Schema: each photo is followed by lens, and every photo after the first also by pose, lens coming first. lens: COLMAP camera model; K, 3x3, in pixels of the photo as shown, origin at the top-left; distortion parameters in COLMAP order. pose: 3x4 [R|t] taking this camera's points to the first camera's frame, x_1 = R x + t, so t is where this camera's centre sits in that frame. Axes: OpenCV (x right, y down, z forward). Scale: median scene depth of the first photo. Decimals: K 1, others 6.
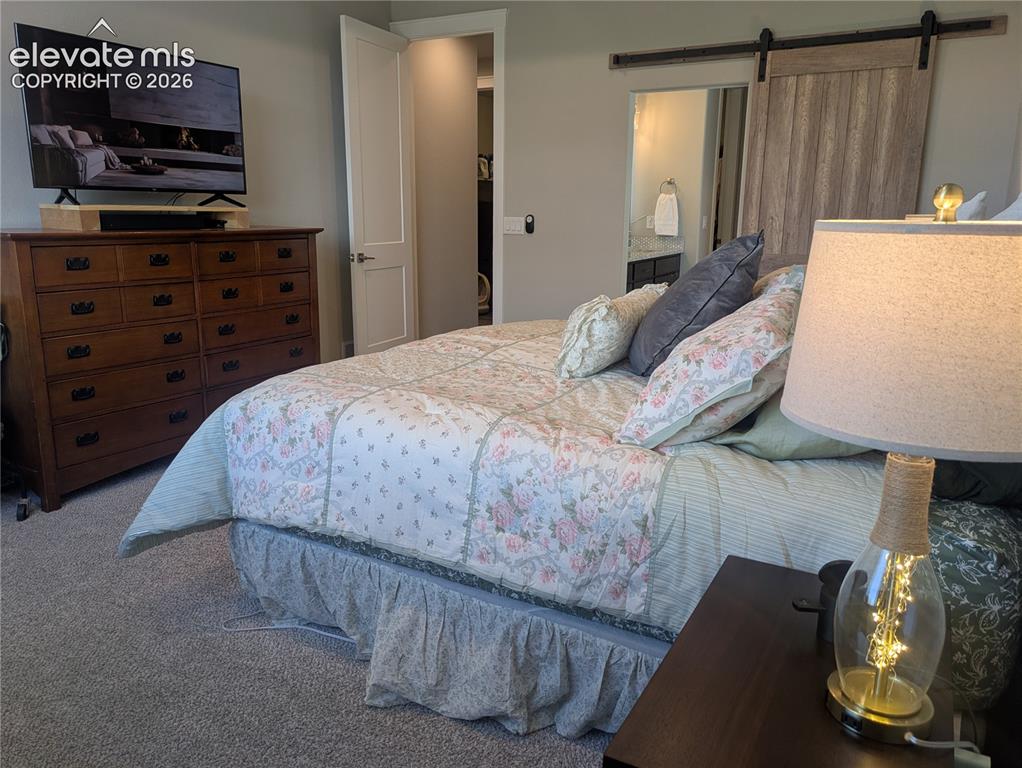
lens RADIAL K [[787.6, 0, 505.2], [0, 787.6, 385.4], [0, 0, 1]] dist [0.028934, -0.000751]
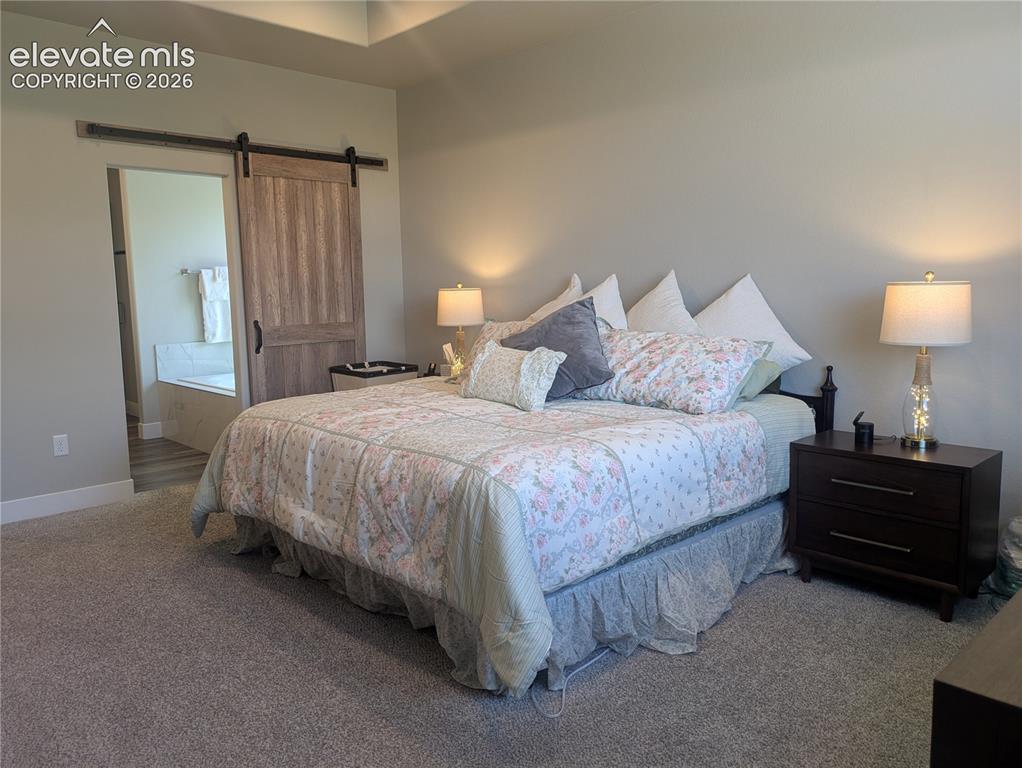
lens RADIAL K [[787.6, 0, 505.2], [0, 787.6, 385.4], [0, 0, 1]] dist [0.028934, -0.000751]
pose [[0.274105, -0.136501, 0.951963, -1.347308], [0.230887, 0.970265, 0.072644, -0.183442], [-0.933572, 0.199884, 0.297471, 0.750091]]
